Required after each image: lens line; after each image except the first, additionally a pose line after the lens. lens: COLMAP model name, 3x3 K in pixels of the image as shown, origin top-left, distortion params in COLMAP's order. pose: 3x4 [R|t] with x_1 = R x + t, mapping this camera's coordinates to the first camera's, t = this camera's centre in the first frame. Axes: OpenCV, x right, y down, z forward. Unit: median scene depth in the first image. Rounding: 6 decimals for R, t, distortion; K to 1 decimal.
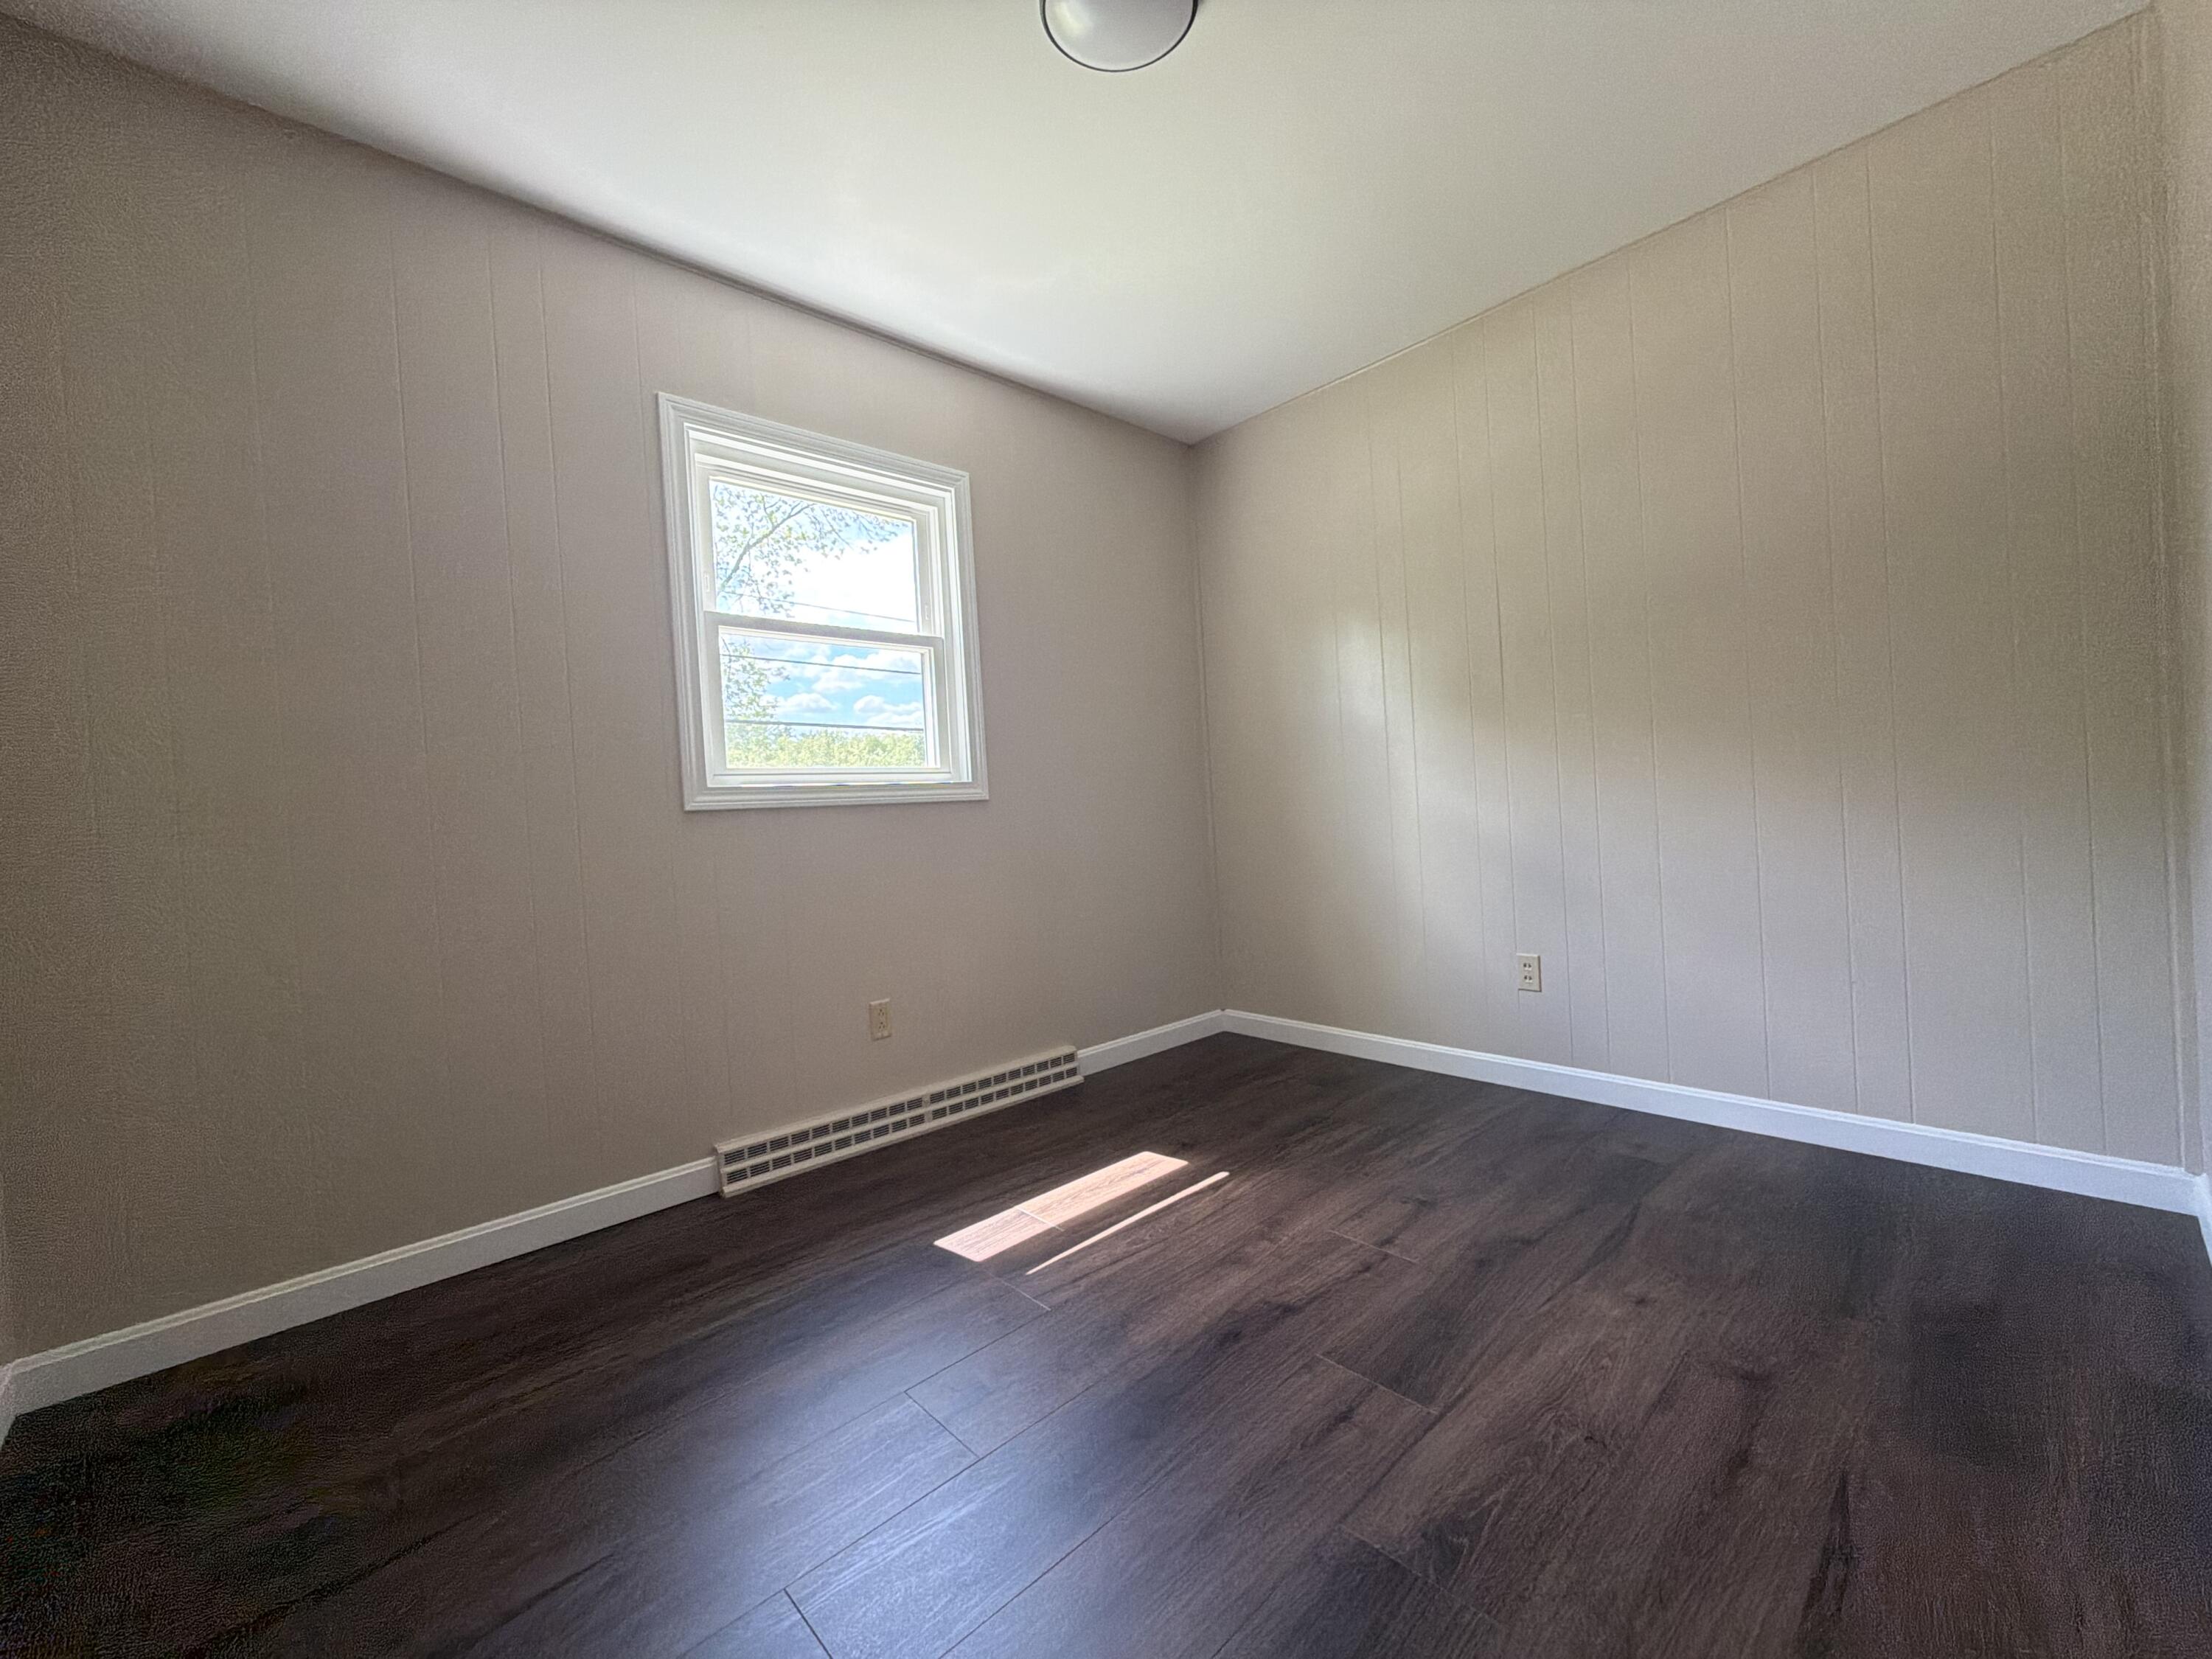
lens RADIAL K [[882.5, 0, 1106.0], [0, 882.5, 829.5], [0, 0, 1]] dist [0.001379, 0.000342]
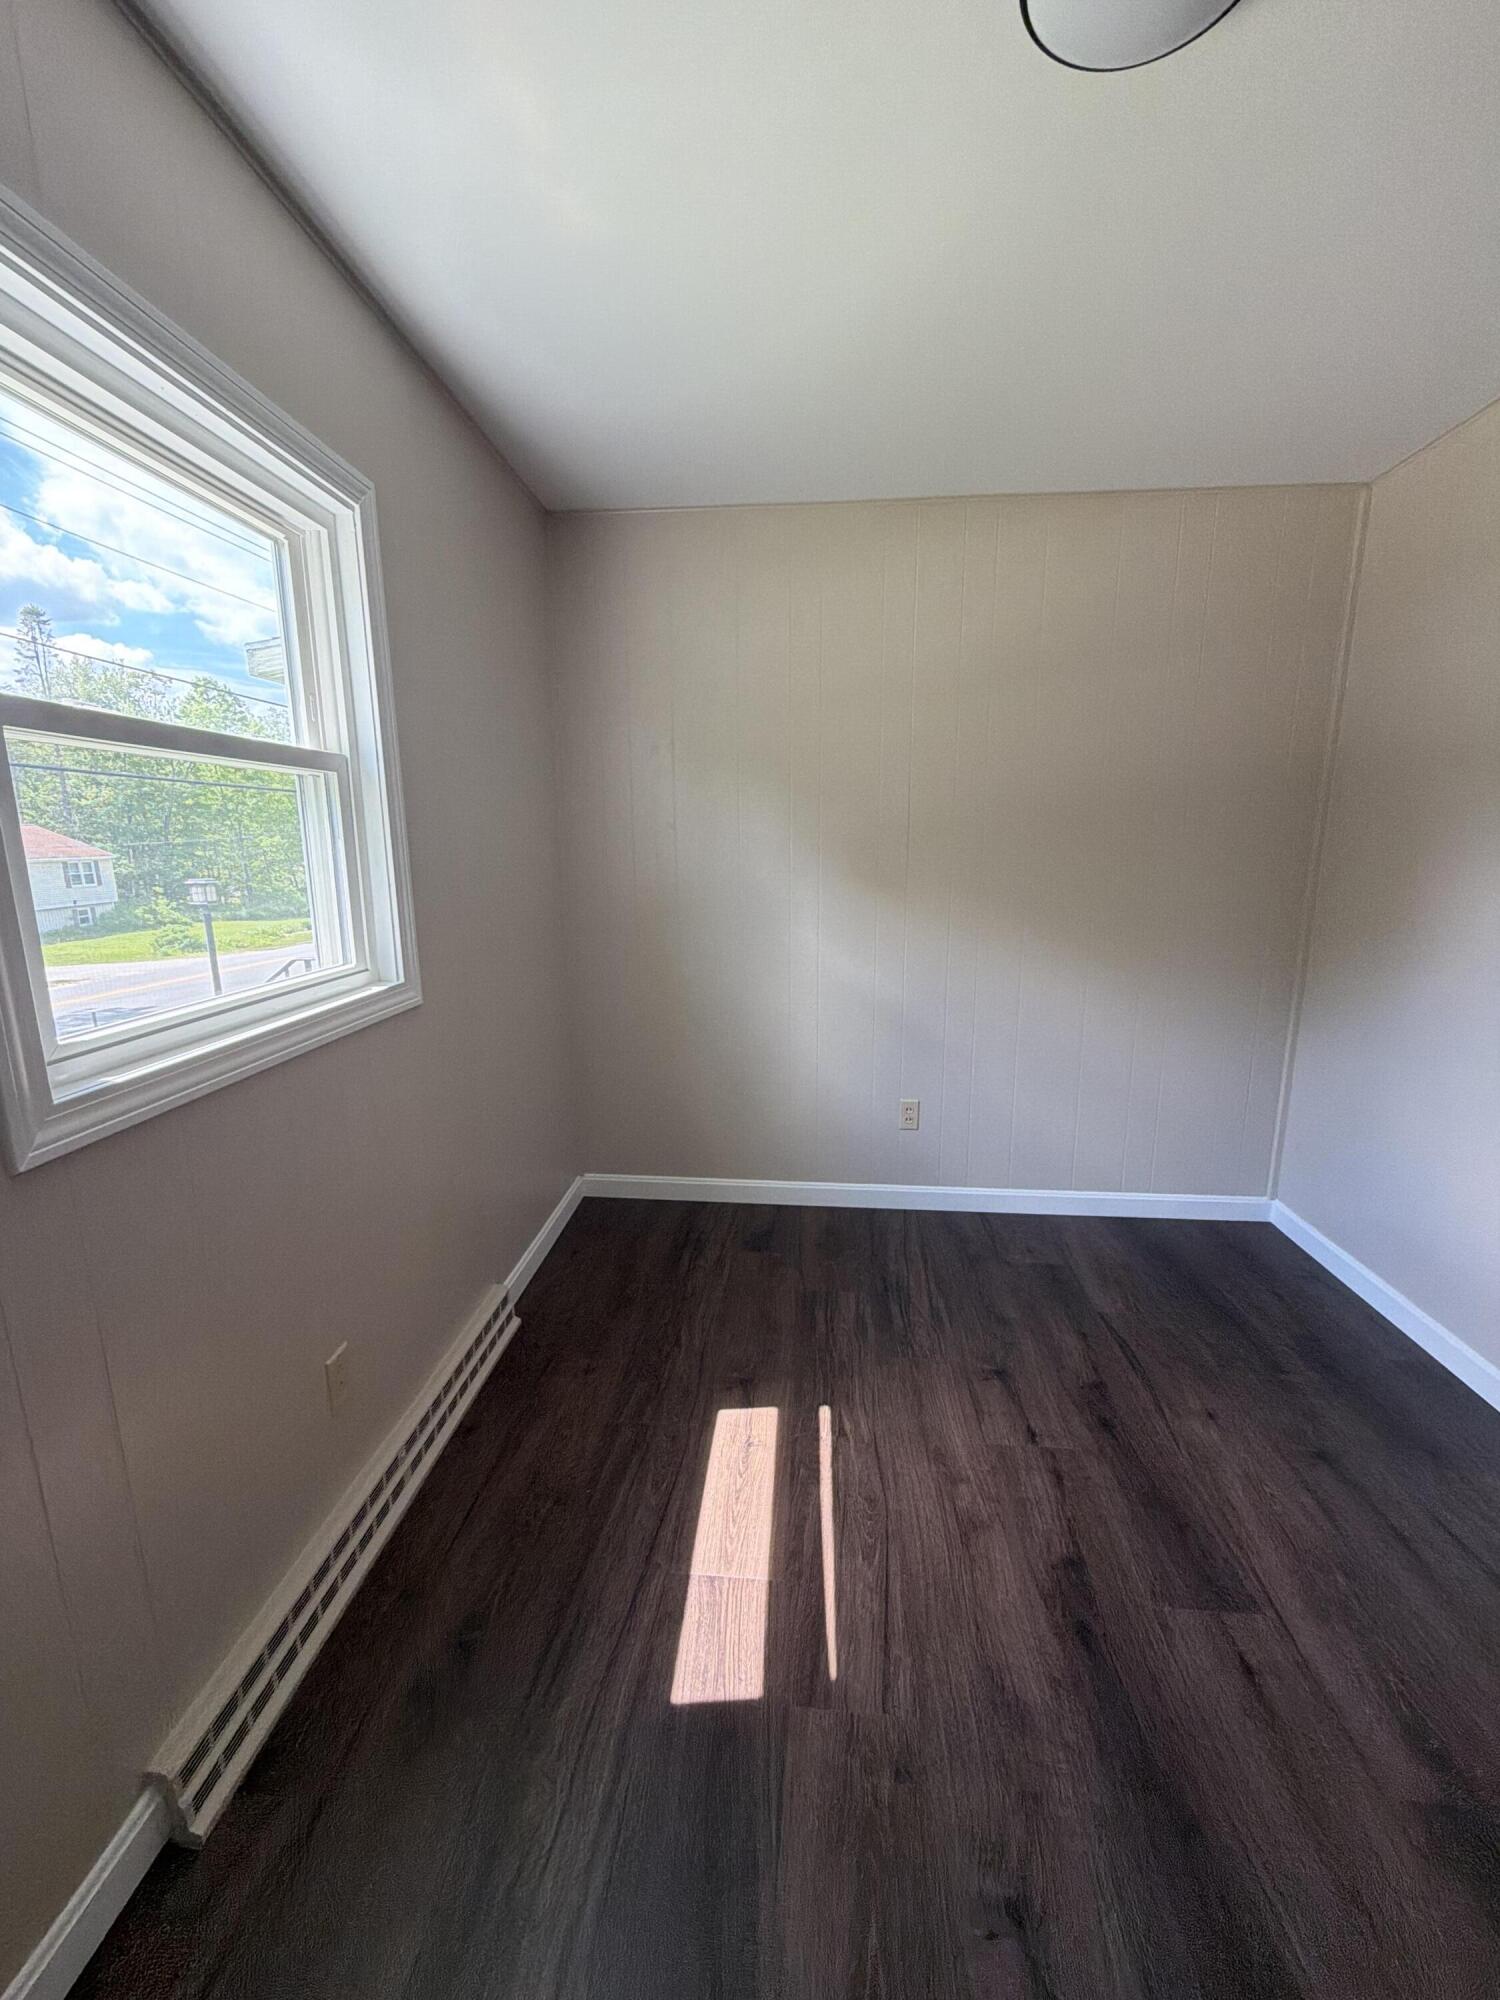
lens RADIAL K [[797.9, 0, 750.0], [0, 797.9, 1000.0], [0, 0, 1]] dist [0.001379, 0.000342]
pose [[0.732917, -0.082261, 0.675326, -0.464576], [-0.024623, 0.988805, 0.147168, -0.171635], [-0.679872, -0.124491, 0.722687, 0.471927]]
